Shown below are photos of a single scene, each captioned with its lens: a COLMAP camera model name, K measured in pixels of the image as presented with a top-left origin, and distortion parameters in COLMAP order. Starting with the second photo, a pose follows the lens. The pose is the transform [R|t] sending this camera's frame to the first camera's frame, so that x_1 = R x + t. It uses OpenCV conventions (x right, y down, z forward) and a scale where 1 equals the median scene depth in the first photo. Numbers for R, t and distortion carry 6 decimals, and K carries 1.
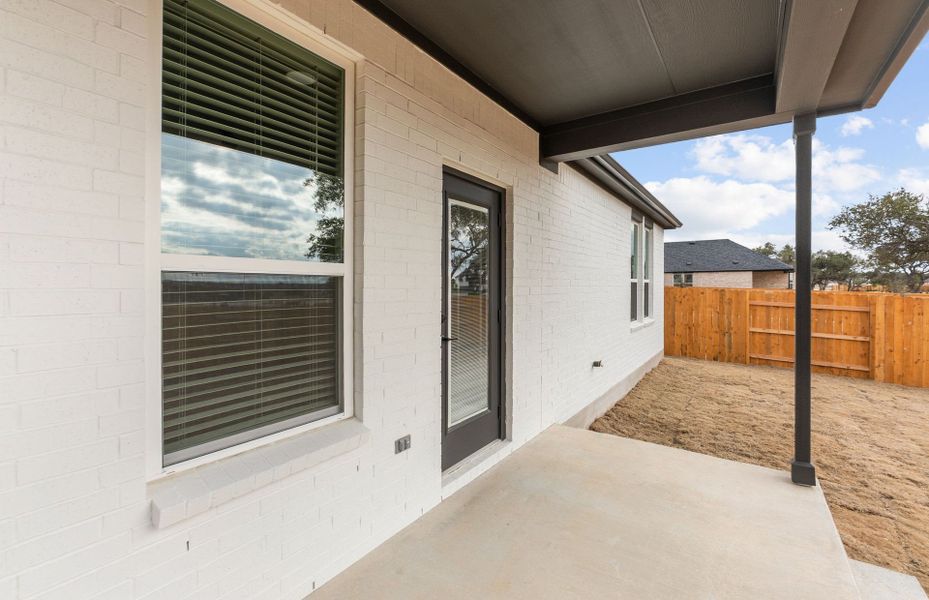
lens RADIAL K [[411.1, 0, 465.7], [0, 411.1, 287.1], [0, 0, 1]] dist [-0.001732, -0.000406]
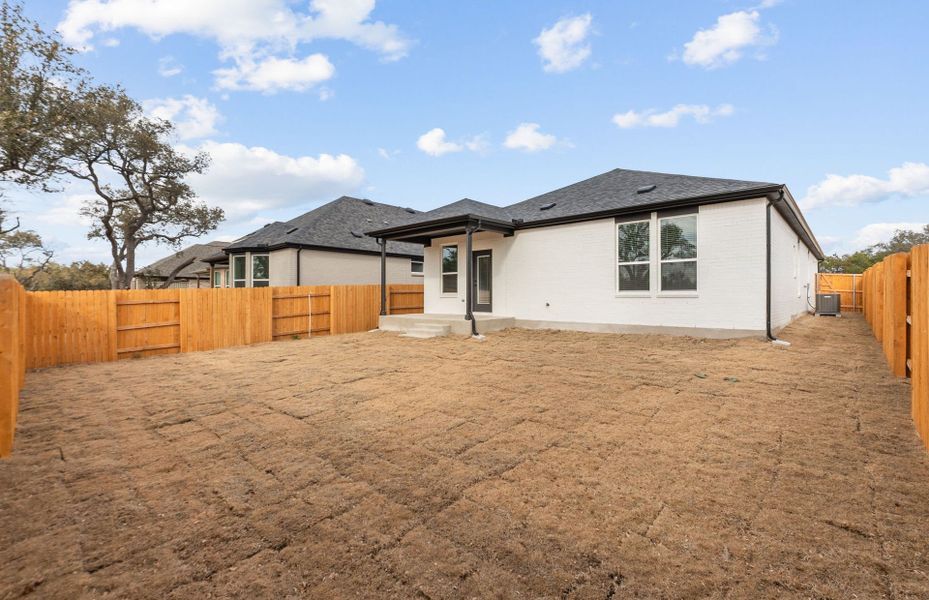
lens RADIAL K [[397.0, 0, 467.9], [0, 397.0, 294.2], [0, 0, 1]] dist [-0.000758, -0.000108]
pose [[-0.147775, -0.001651, -0.989020, 2.204975], [-0.000087, 0.999999, -0.001656, 0.113082], [0.989021, -0.000158, -0.147775, 0.750551]]
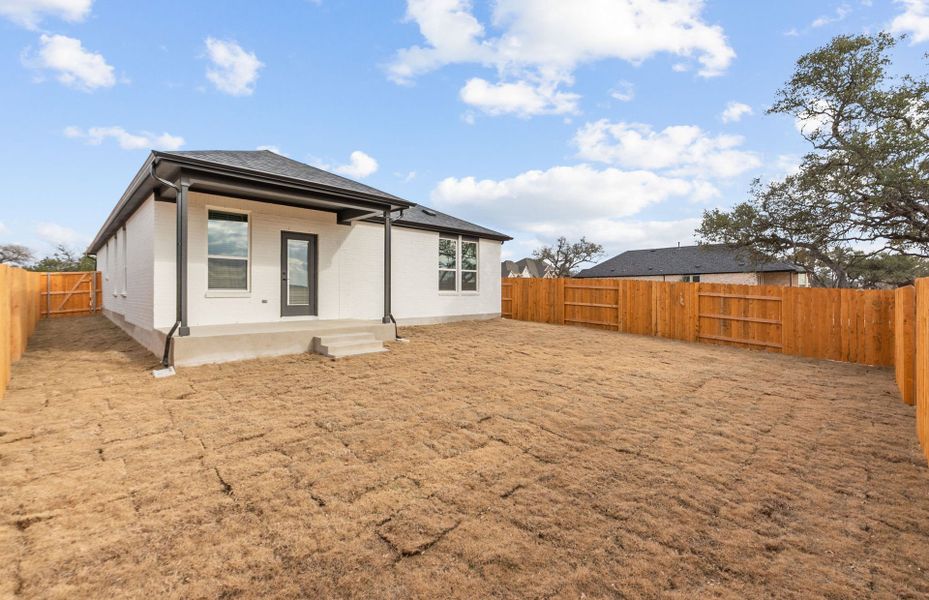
lens RADIAL K [[412.4, 0, 466.3], [0, 412.4, 291.4], [0, 0, 1]] dist [-0.001514, 0.000016]
pose [[0.984840, 0.000816, -0.173461, 0.978508], [-0.002002, 0.999976, -0.006660, 0.116181], [0.173452, 0.006906, 0.984818, -1.040651]]
